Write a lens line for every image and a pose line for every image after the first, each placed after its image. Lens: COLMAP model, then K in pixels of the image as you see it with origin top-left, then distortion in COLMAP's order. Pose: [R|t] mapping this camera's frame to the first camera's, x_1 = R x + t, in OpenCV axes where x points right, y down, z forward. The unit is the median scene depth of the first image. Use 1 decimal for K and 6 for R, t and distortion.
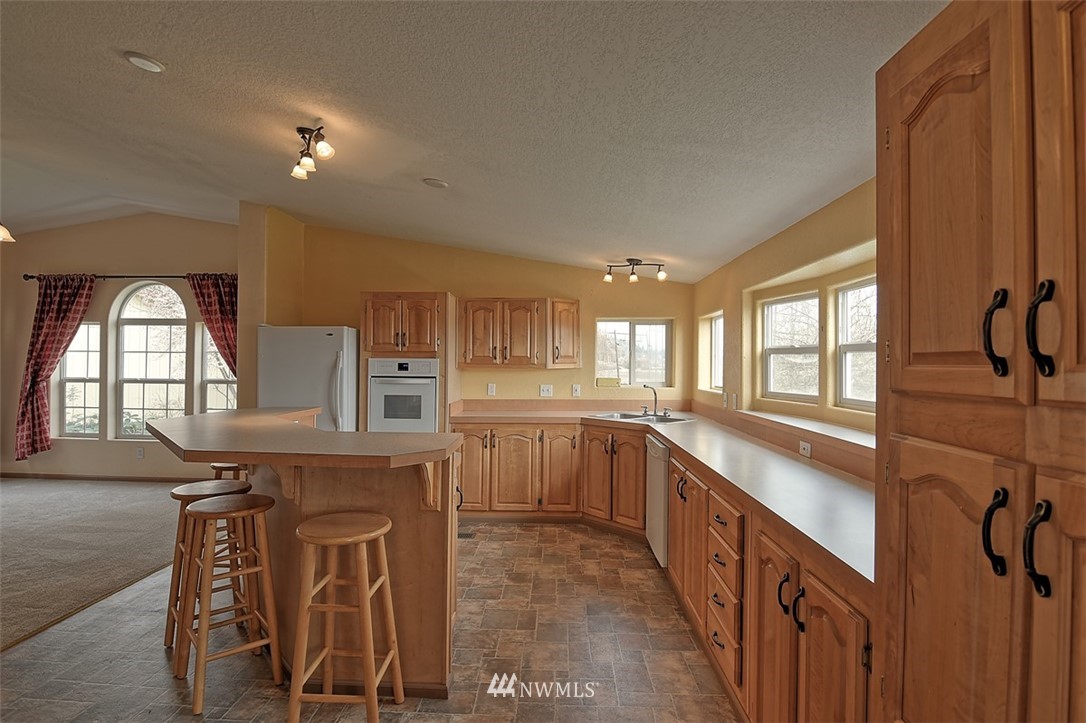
lens RADIAL K [[529.8, 0, 539.8], [0, 529.8, 359.7], [0, 0, 1]] dist [-0.016979, -0.002481]
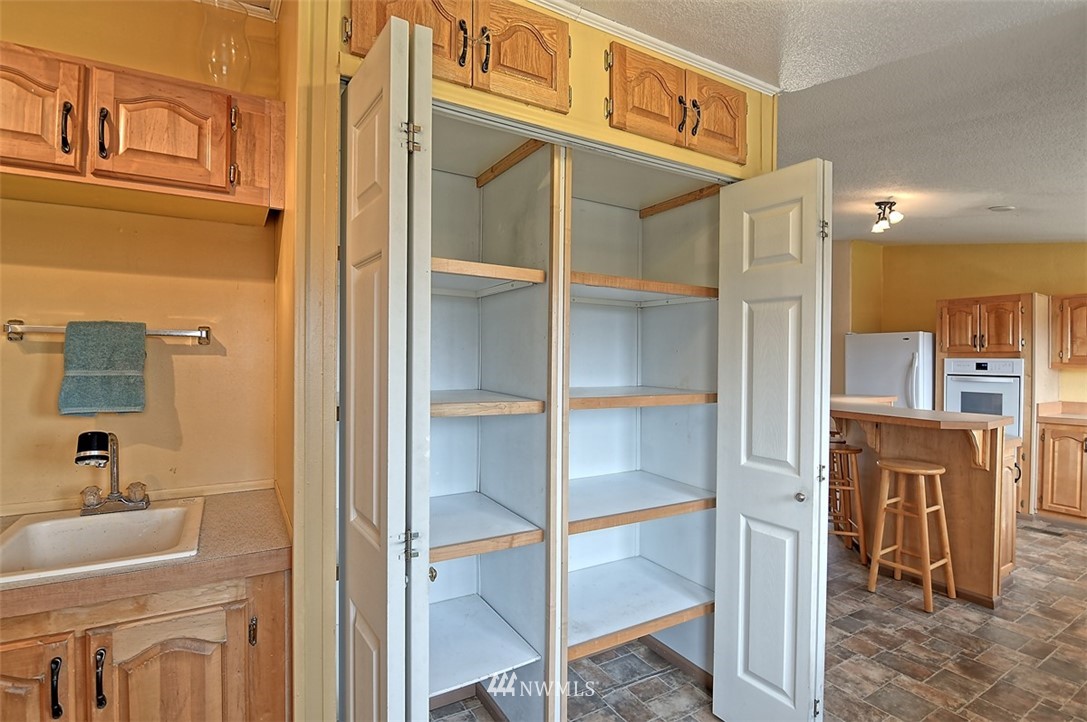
lens RADIAL K [[530.3, 0, 541.0], [0, 530.3, 359.9], [0, 0, 1]] dist [-0.016979, -0.002481]
pose [[0.542168, -0.003411, -0.840263, 0.261006], [0.002651, 0.999994, -0.002349, 0.001018], [0.840266, -0.000954, 0.542174, -0.575362]]
